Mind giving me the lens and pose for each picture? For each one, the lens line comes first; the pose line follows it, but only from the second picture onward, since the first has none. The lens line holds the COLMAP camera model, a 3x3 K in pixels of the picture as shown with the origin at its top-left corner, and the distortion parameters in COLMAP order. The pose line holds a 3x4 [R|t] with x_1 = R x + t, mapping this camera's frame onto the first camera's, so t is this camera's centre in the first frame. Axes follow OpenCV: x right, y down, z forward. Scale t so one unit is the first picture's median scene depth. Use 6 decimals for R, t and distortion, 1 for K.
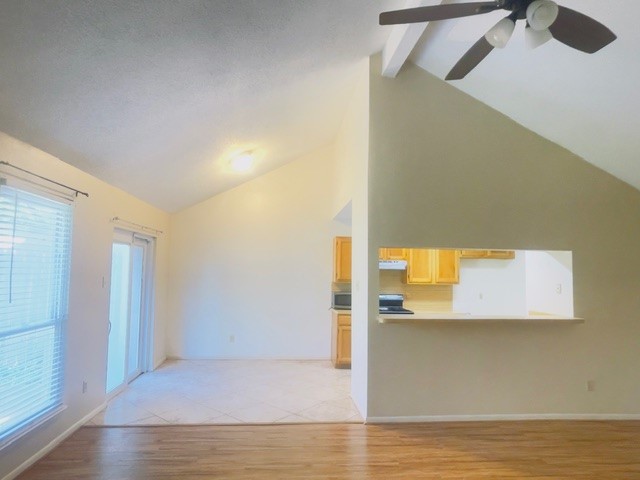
lens RADIAL K [[379.8, 0, 320.5], [0, 379.8, 252.7], [0, 0, 1]] dist [0.020689, 0.001142]
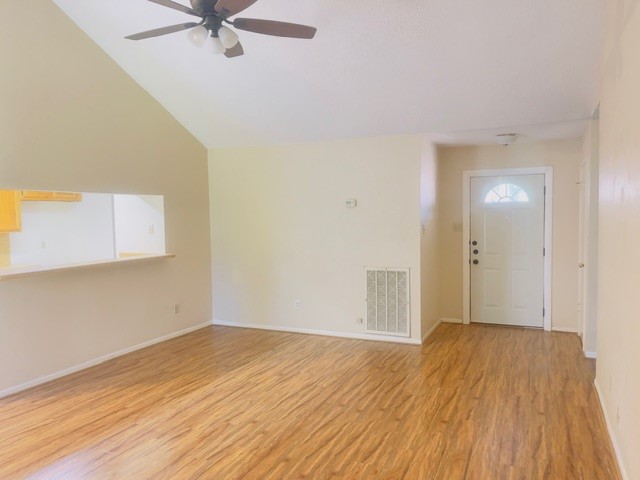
lens RADIAL K [[507.8, 0, 320.0], [0, 507.8, 240.0], [0, 0, 1]] dist [0.004515, 0.001305]
pose [[0.470338, -0.059794, 0.880458, -0.474402], [-0.024221, 0.996451, 0.080610, -0.006765], [-0.882154, -0.059239, 0.467220, -0.120322]]
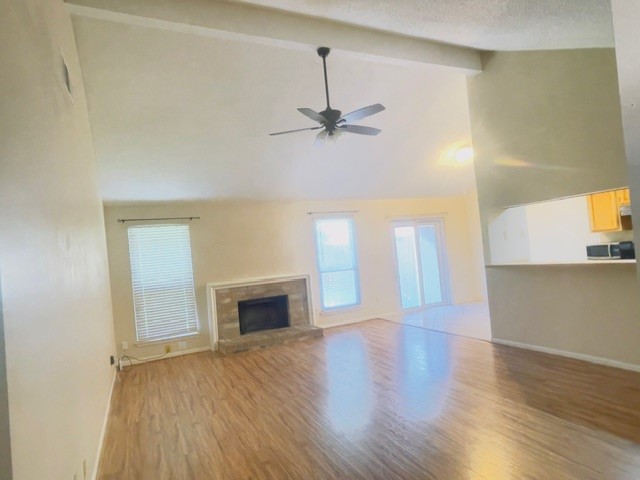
lens RADIAL K [[379.8, 0, 320.5], [0, 379.8, 252.7], [0, 0, 1]] dist [0.020689, 0.001142]
pose [[0.349030, -0.046324, -0.935966, 1.192626], [0.145918, 0.989282, 0.005451, 0.035781], [0.925682, -0.138476, 0.352048, 0.001052]]
